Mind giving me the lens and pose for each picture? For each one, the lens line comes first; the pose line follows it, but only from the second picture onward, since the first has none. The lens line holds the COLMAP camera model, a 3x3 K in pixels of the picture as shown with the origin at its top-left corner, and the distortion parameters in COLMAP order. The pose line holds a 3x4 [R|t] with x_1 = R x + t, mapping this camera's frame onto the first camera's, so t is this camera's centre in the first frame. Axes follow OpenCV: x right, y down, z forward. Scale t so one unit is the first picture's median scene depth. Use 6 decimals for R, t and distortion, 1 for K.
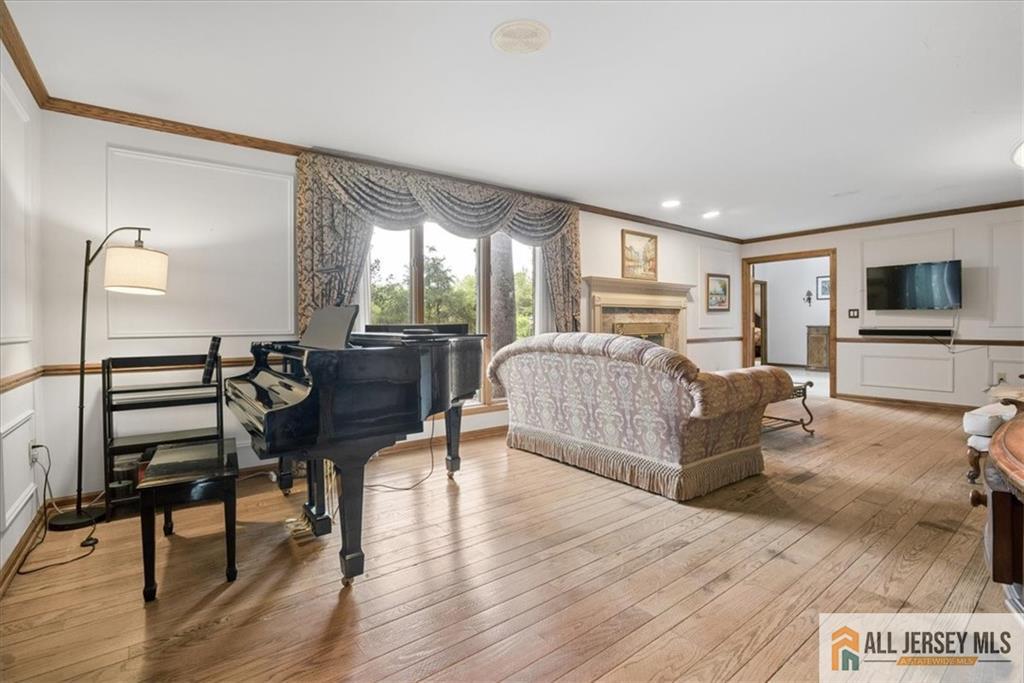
lens RADIAL K [[508.5, 0, 512.0], [0, 508.5, 341.5], [0, 0, 1]] dist [0.000146, 0.000110]
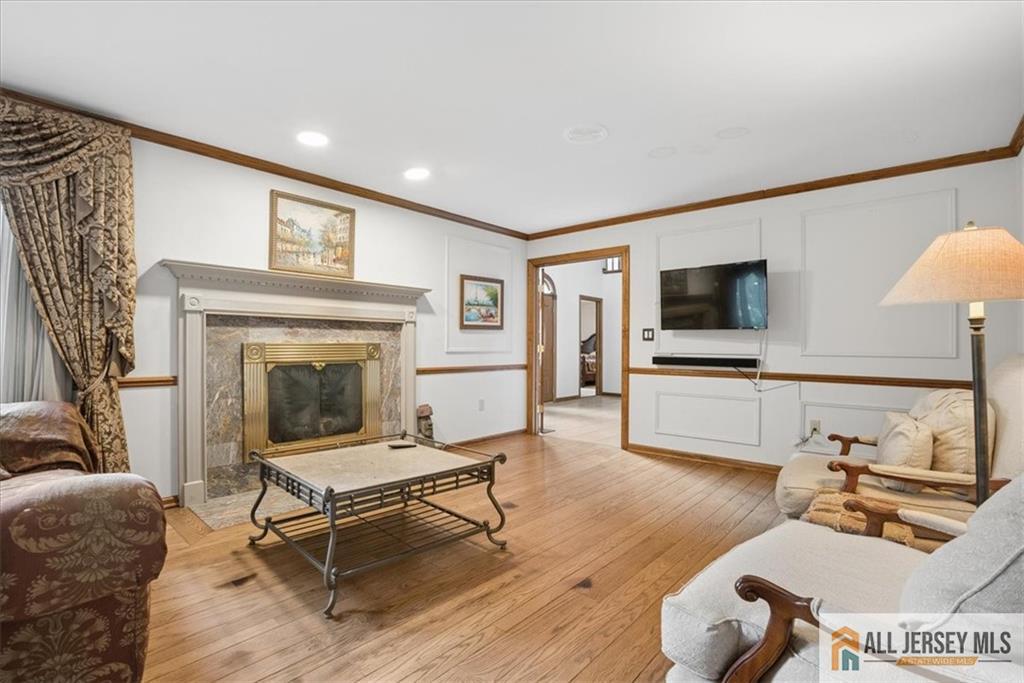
lens RADIAL K [[502.8, 0, 515.7], [0, 502.8, 352.9], [0, 0, 1]] dist [-0.034819, 0.017903]
pose [[0.984482, 0.009476, 0.175232, 0.376893], [-0.006448, 0.999820, -0.017837, -0.015270], [-0.175369, 0.016431, 0.984366, 0.341765]]
